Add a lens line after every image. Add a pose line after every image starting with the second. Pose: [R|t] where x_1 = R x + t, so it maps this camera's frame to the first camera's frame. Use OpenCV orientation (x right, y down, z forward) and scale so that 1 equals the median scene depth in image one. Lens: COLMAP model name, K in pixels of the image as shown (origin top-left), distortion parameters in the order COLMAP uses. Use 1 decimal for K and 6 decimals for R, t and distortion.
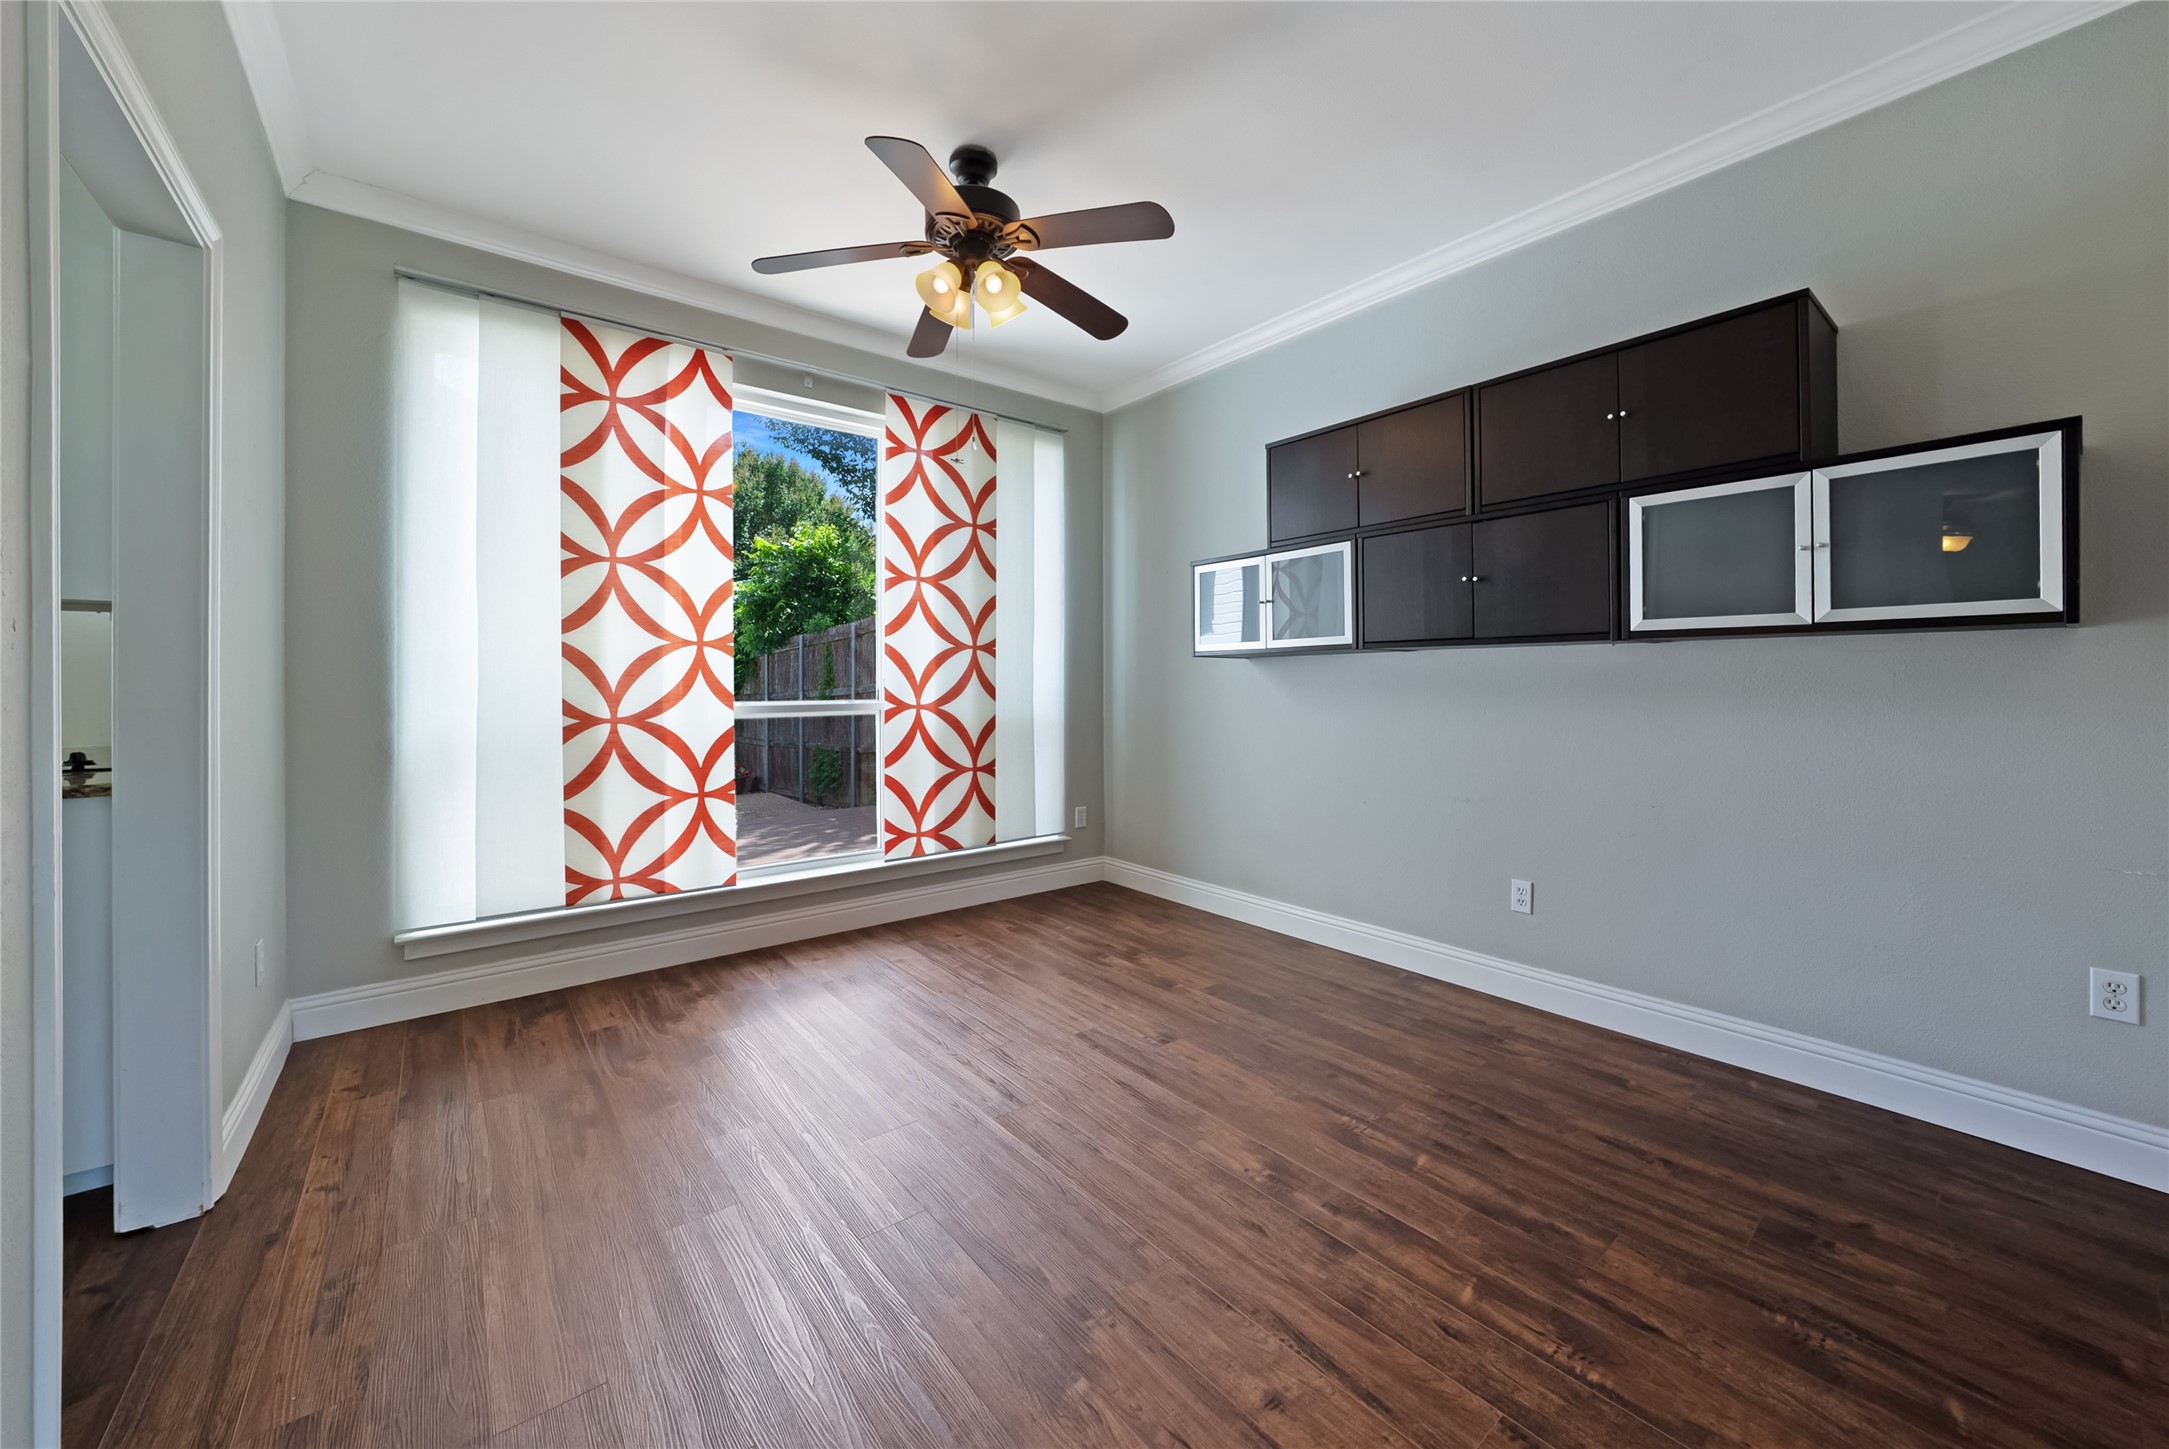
lens RADIAL K [[809.8, 0, 1086.9], [0, 809.8, 667.9], [0, 0, 1]] dist [-0.021429, 0.000022]
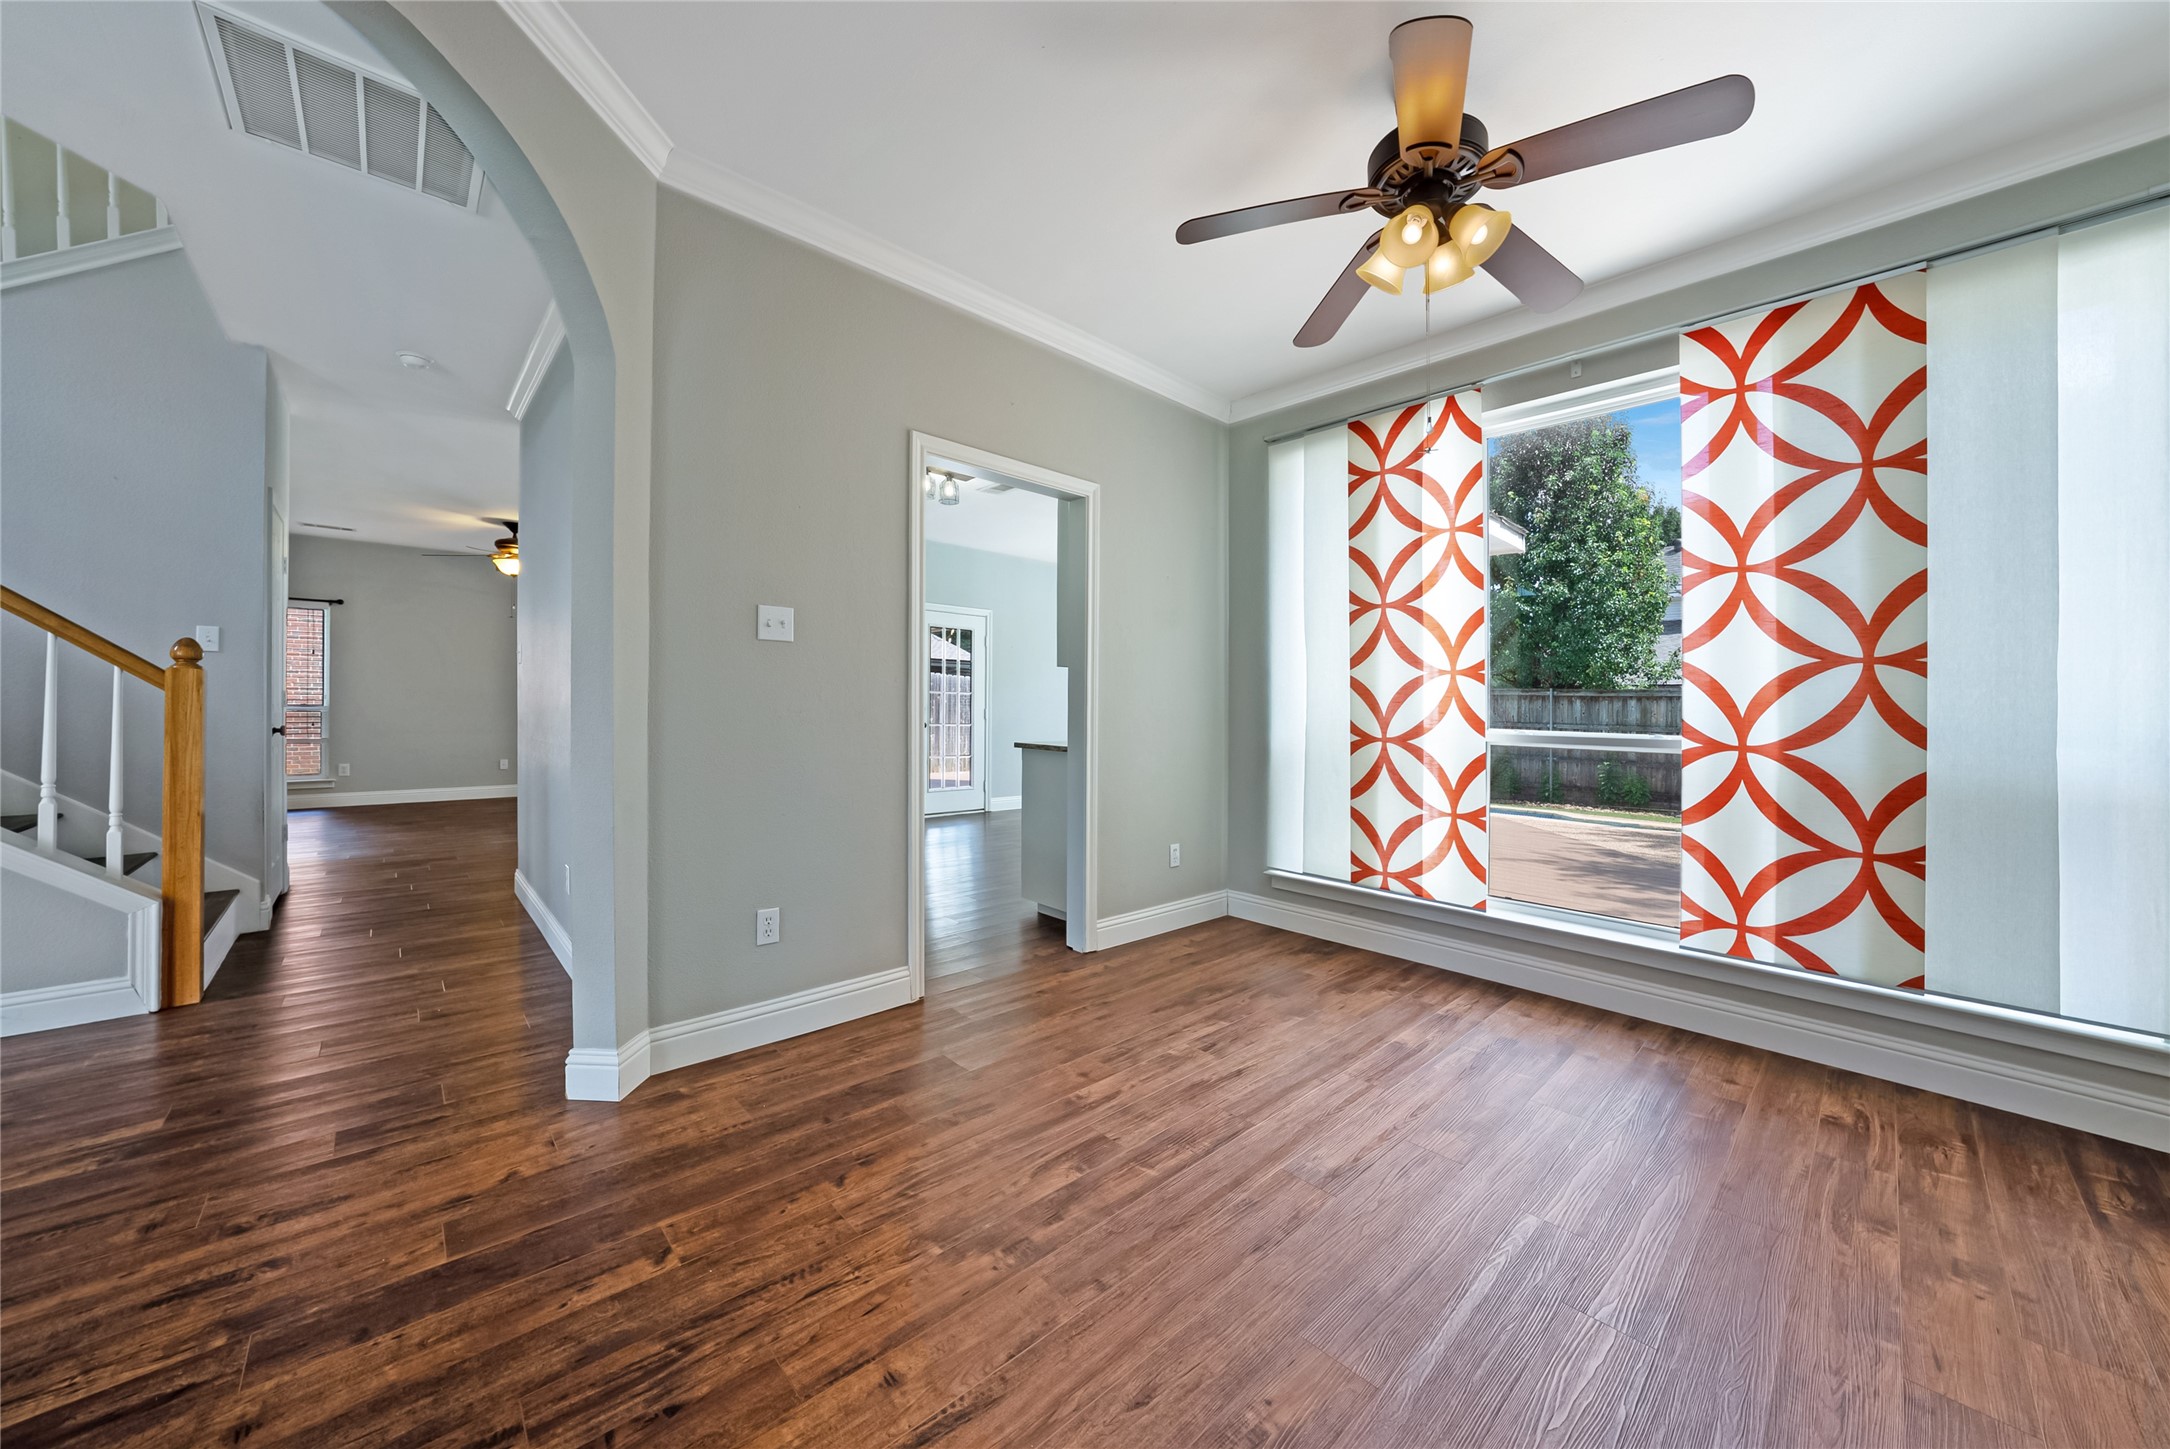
lens RADIAL K [[754.5, 0, 1092.7], [0, 754.5, 702.9], [0, 0, 1]] dist [-0.024779, 0.000175]
pose [[0.077174, 0.001867, -0.997016, 0.481092], [0.000037, 0.999998, 0.001875, 0.008169], [0.997018, -0.000182, 0.077174, 0.464515]]
